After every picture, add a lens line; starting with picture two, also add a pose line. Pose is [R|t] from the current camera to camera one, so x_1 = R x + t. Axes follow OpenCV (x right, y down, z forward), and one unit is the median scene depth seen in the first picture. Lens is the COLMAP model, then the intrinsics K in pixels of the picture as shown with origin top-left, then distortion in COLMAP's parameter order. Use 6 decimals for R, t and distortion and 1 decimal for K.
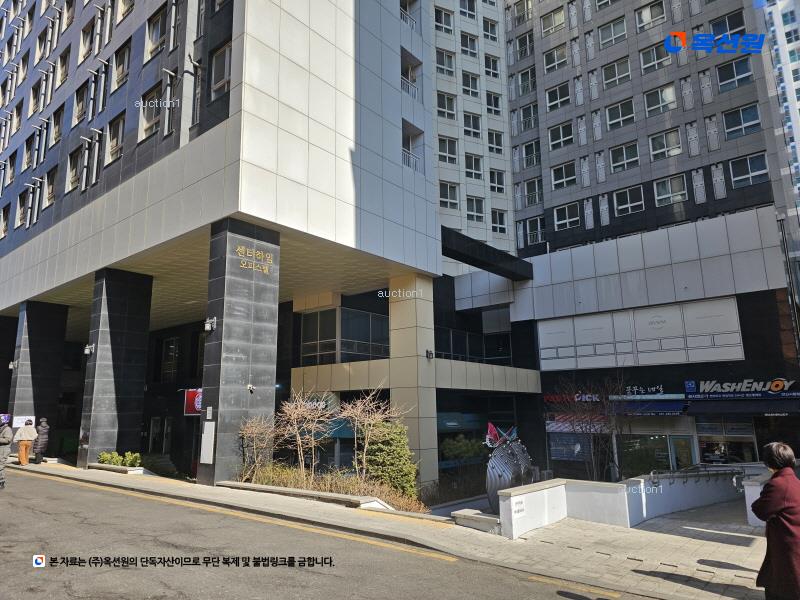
lens RADIAL K [[542.1, 0, 386.1], [0, 542.1, 303.5], [0, 0, 1]] dist [0.007535, -0.002003]
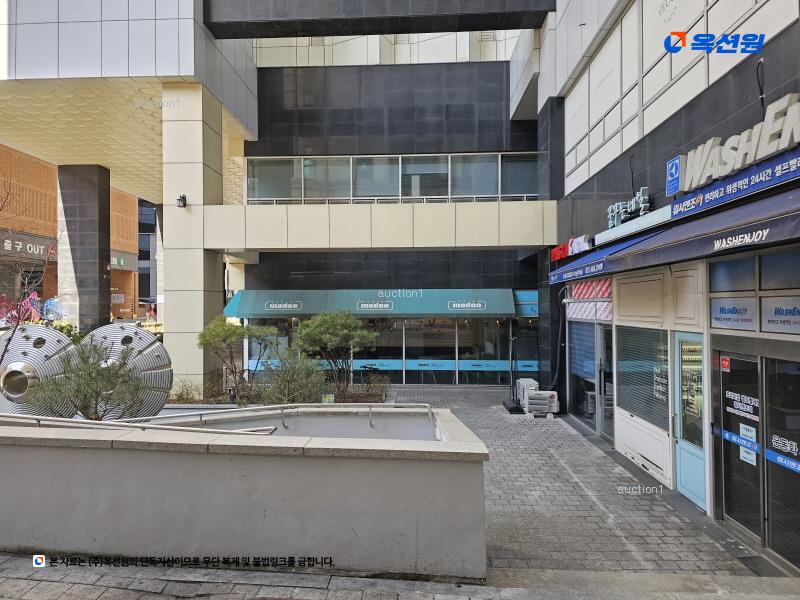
lens RADIAL K [[542.1, 0, 386.1], [0, 542.1, 303.5], [0, 0, 1]] dist [0.007535, -0.002003]
pose [[0.600935, 0.001578, -0.799296, 0.834112], [0.153693, 0.981109, 0.117488, 0.194104], [0.784382, -0.193449, 0.589341, 0.813140]]
